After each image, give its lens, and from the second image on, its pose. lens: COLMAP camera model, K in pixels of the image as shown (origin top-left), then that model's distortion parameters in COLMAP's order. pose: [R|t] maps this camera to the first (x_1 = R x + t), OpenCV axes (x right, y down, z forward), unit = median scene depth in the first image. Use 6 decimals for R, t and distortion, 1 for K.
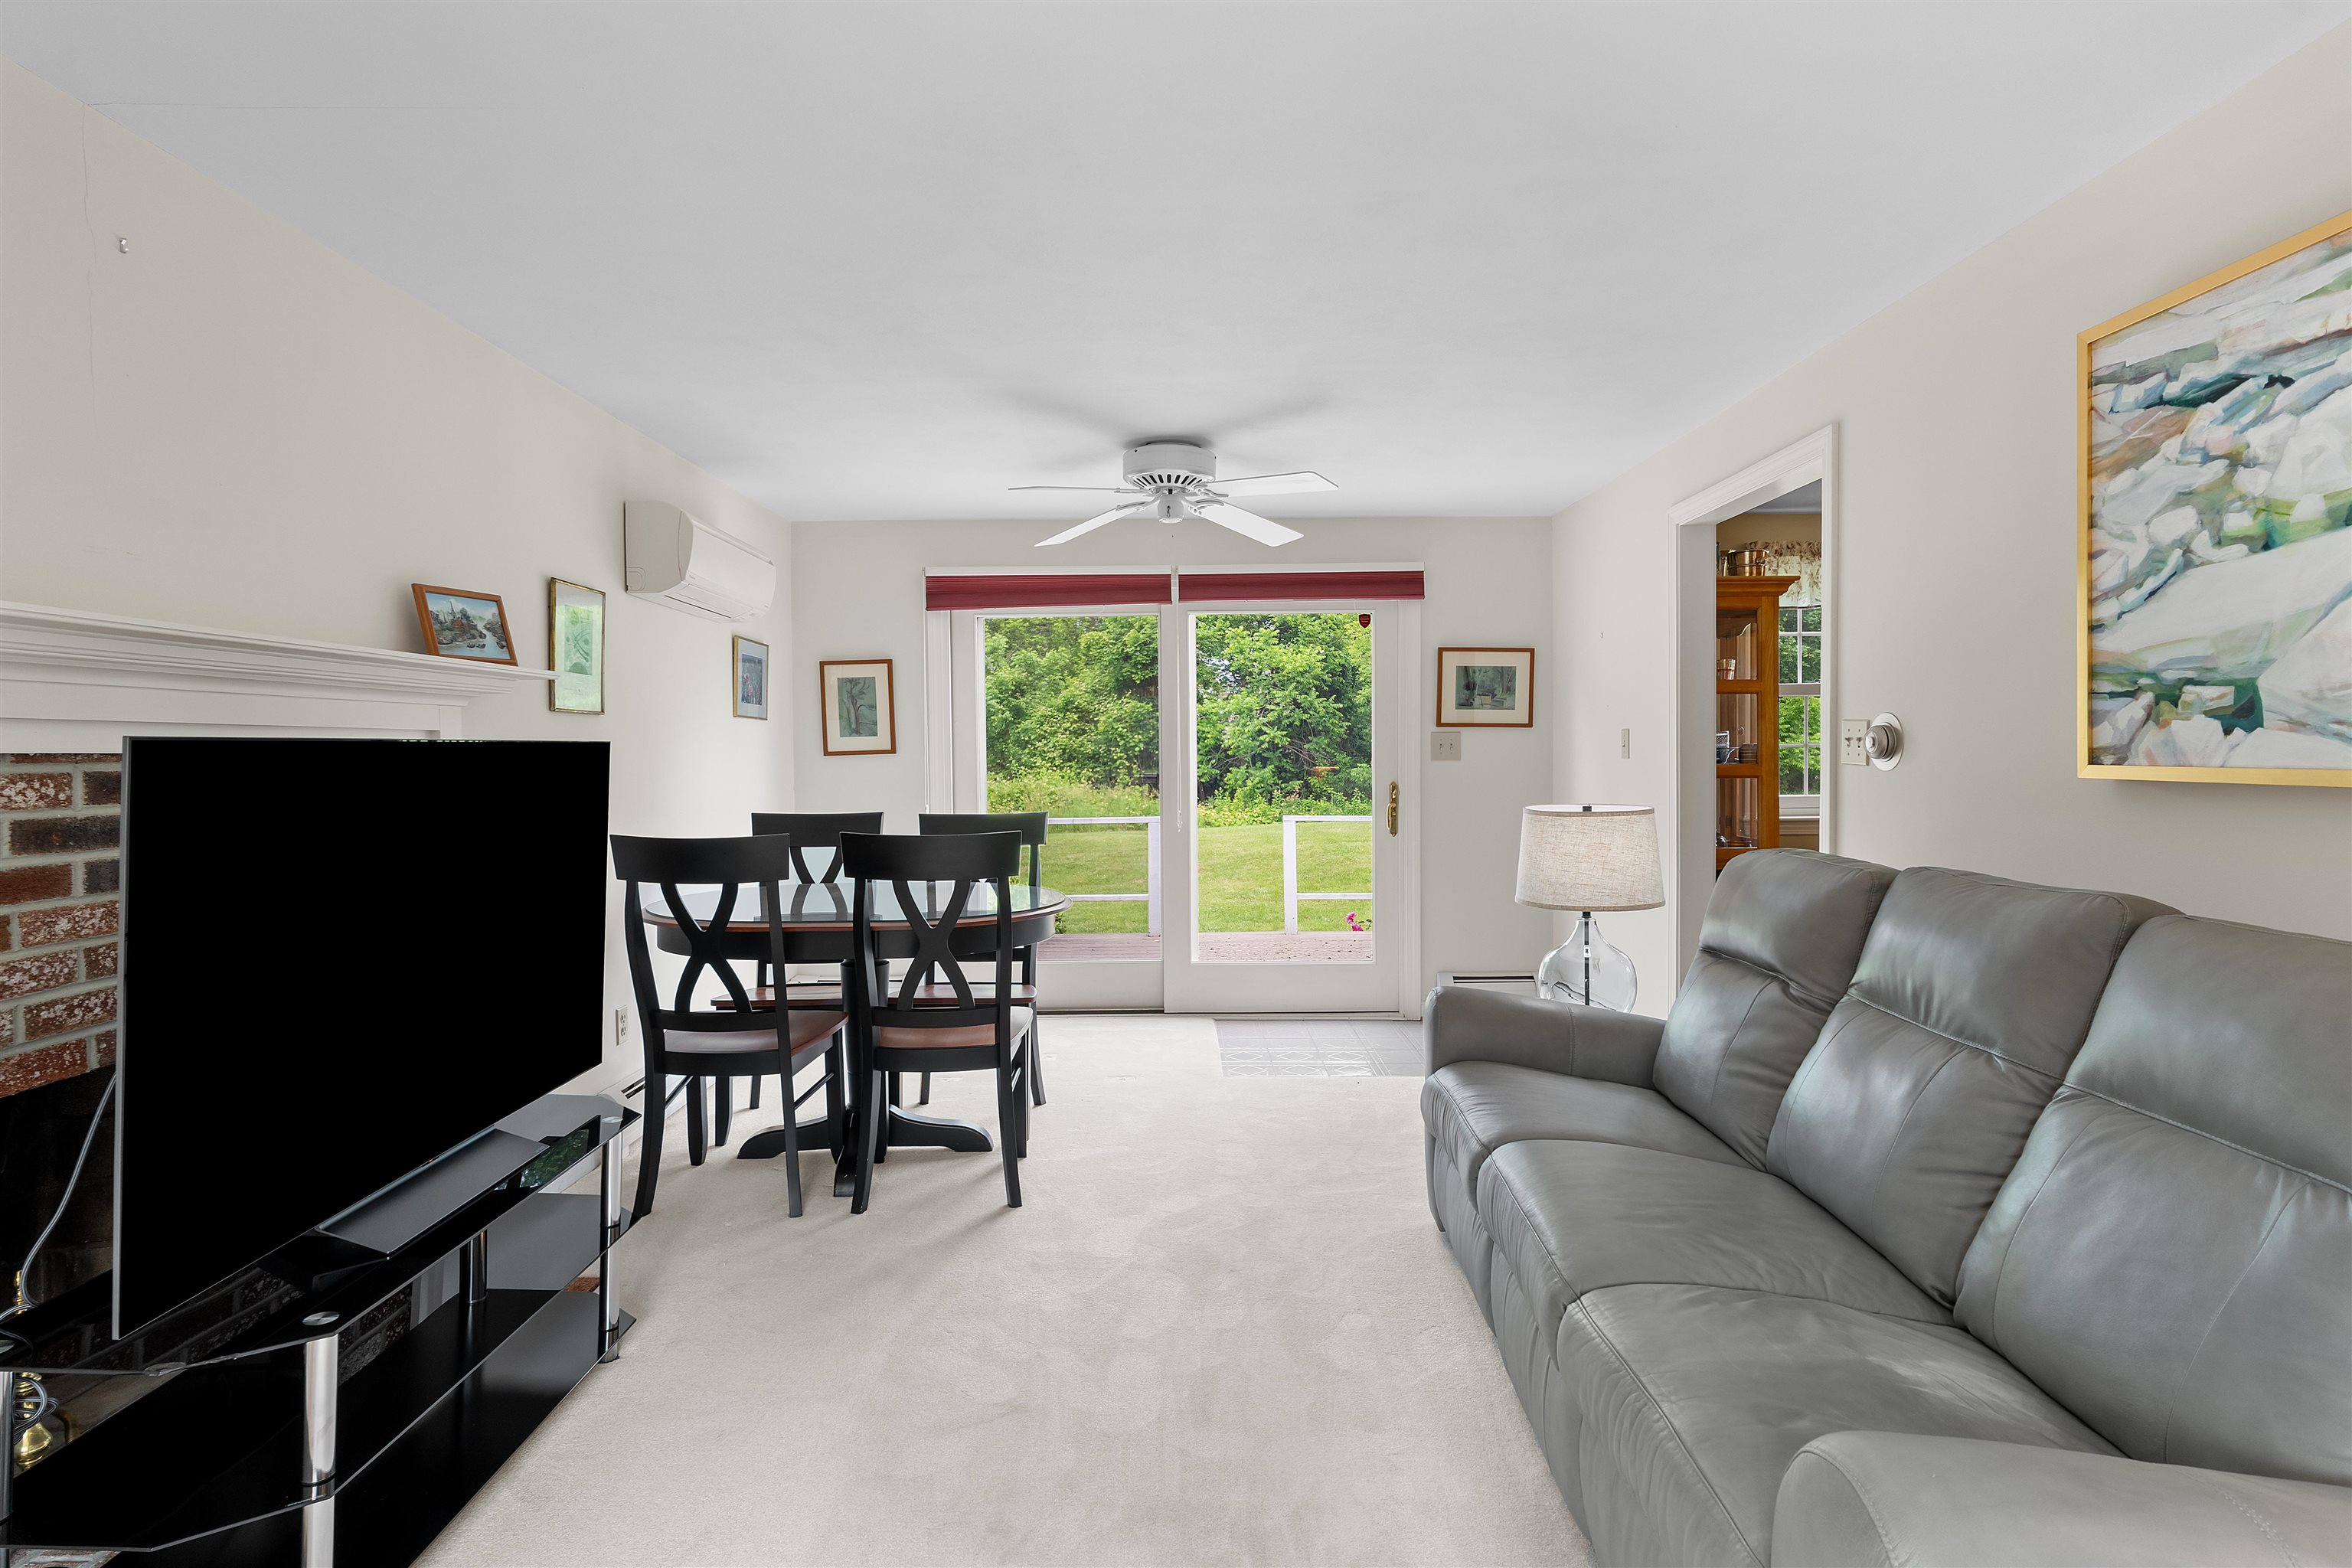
lens RADIAL K [[1223.7, 0, 1191.9], [0, 1223.7, 785.1], [0, 0, 1]] dist [-0.003706, 0.002676]
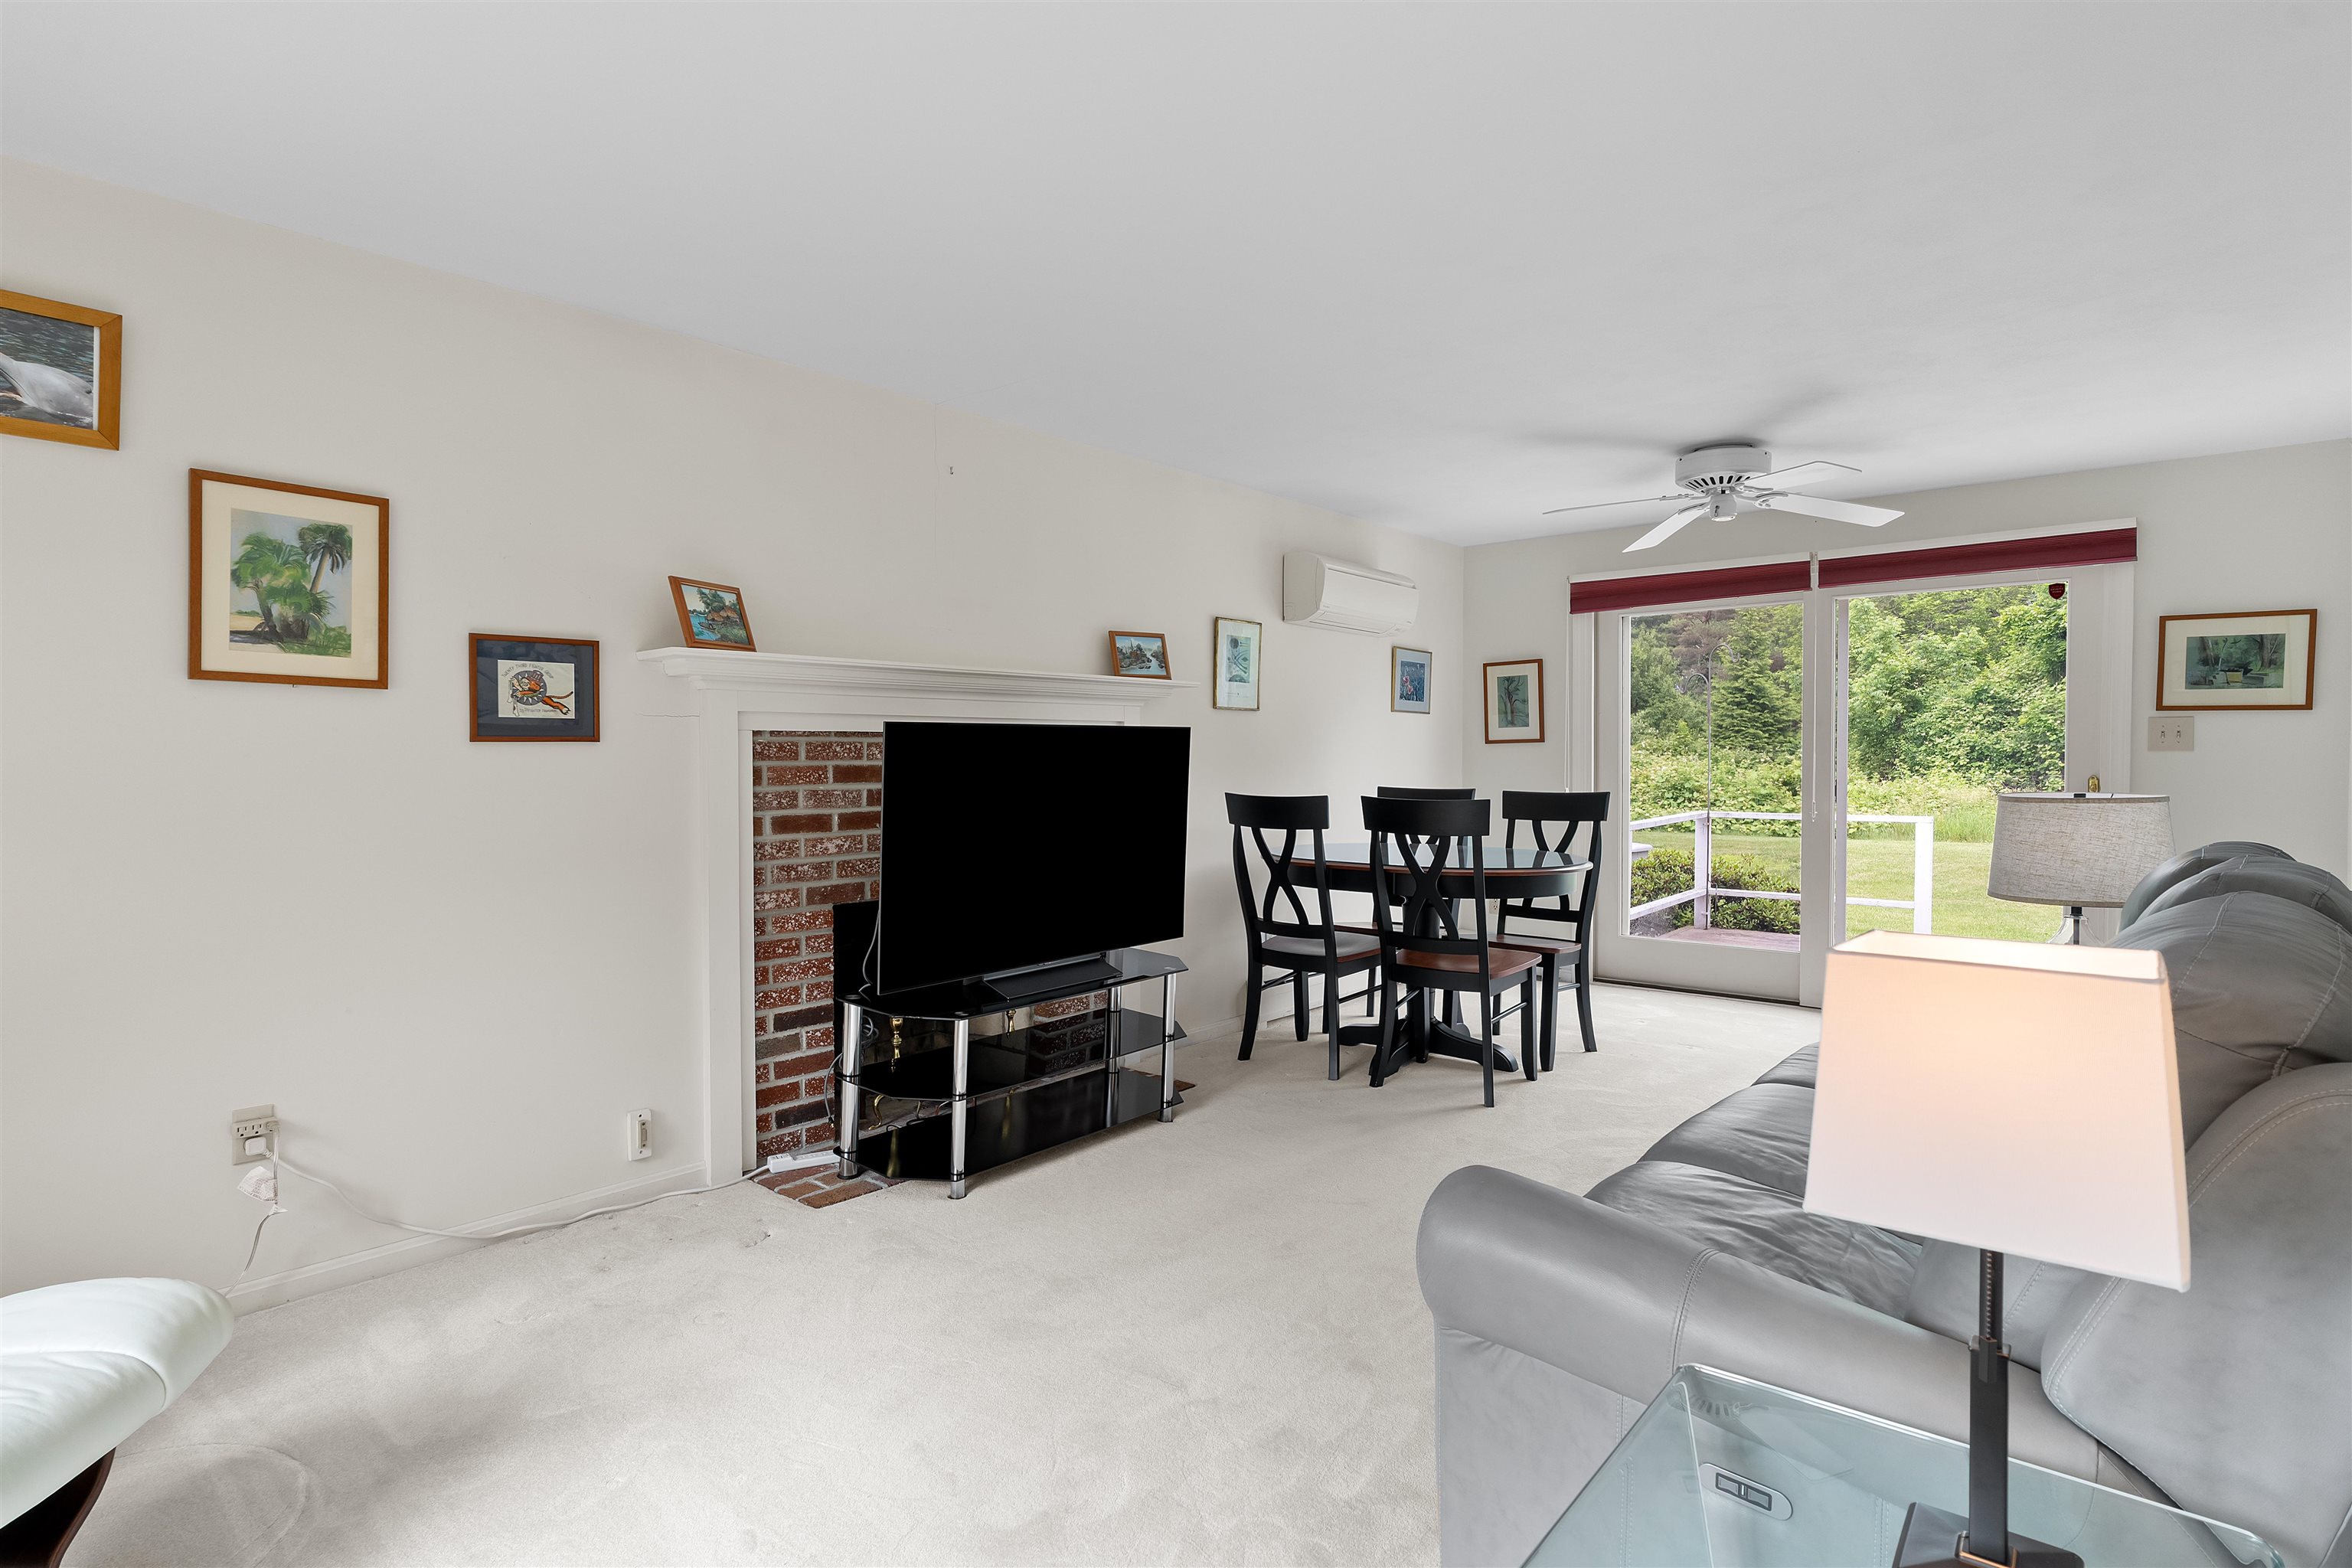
lens RADIAL K [[1223.7, 0, 1165.4], [0, 1223.7, 782.6], [0, 0, 1]] dist [-0.003706, 0.002676]
pose [[0.748760, 0.022925, -0.662444, 0.248903], [-0.023025, 0.999698, 0.008572, 0.010227], [0.662441, 0.008835, 0.749062, -0.081348]]
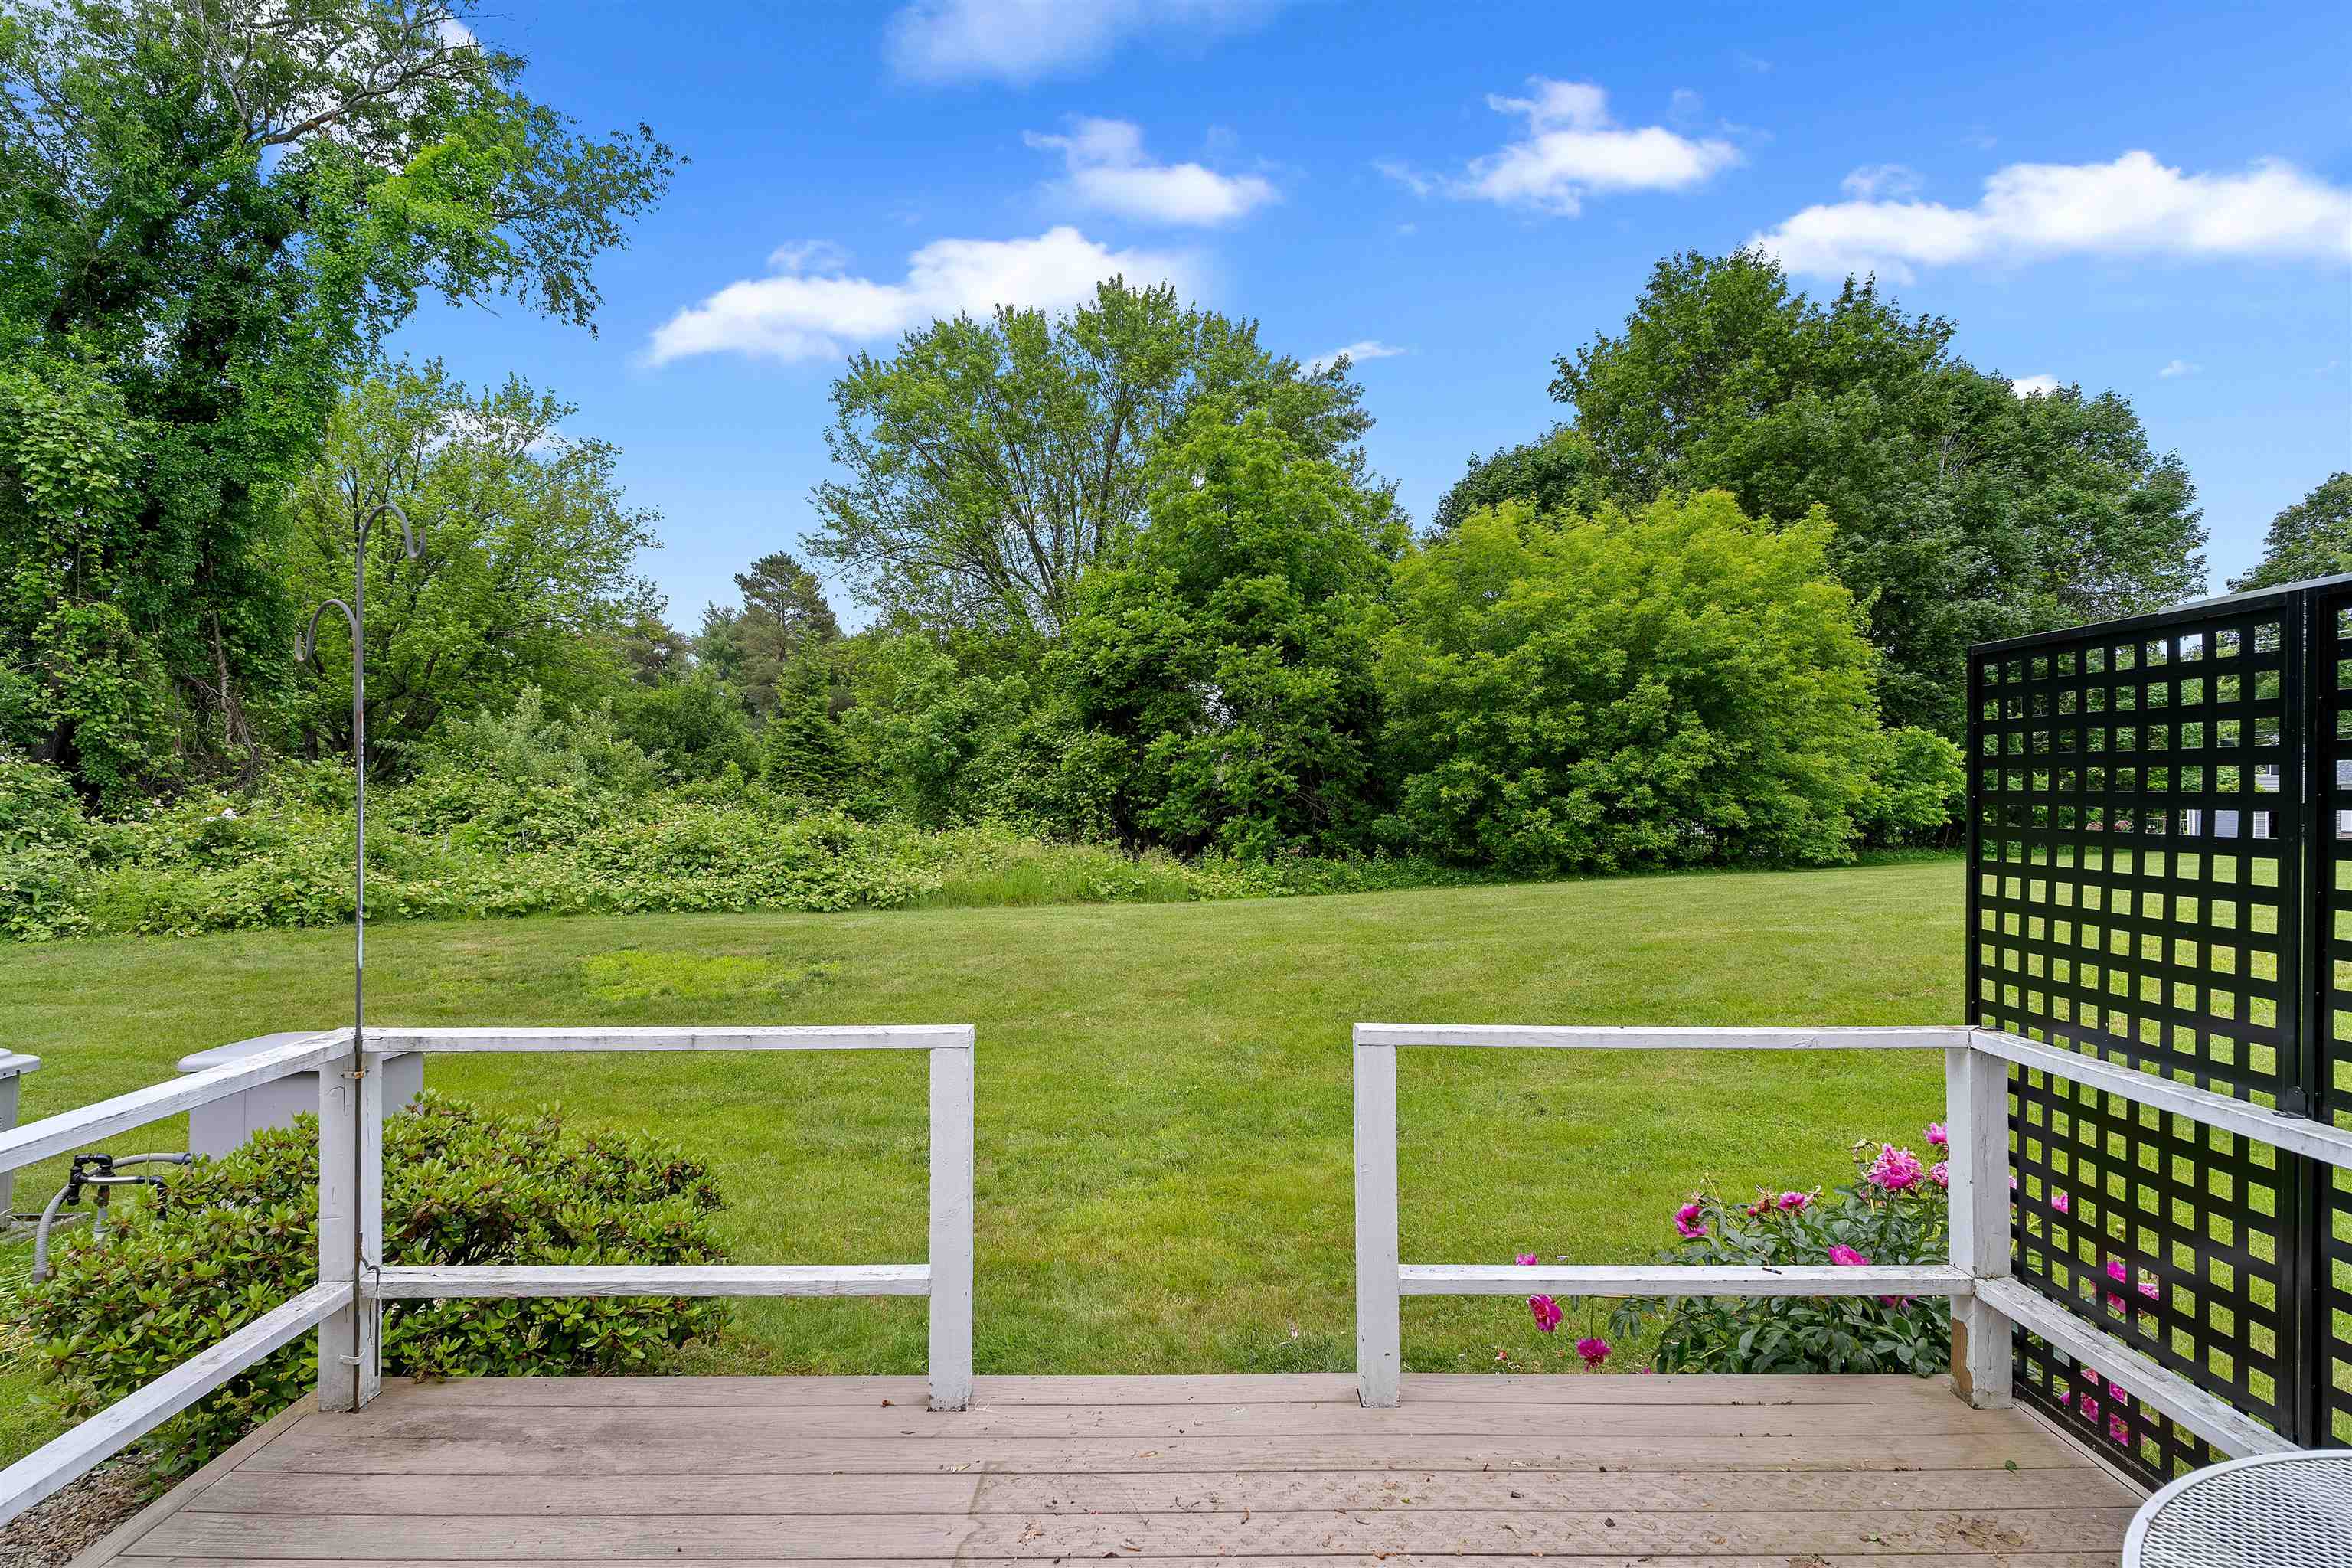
lens RADIAL K [[1223.7, 0, 1171.6], [0, 1223.7, 784.5], [0, 0, 1]] dist [-0.003706, 0.002676]
pose [[0.999876, 0.007867, -0.013635, 0.050712], [-0.008345, 0.999340, -0.035353, -0.045235], [0.013348, 0.035463, 0.999282, 1.139116]]
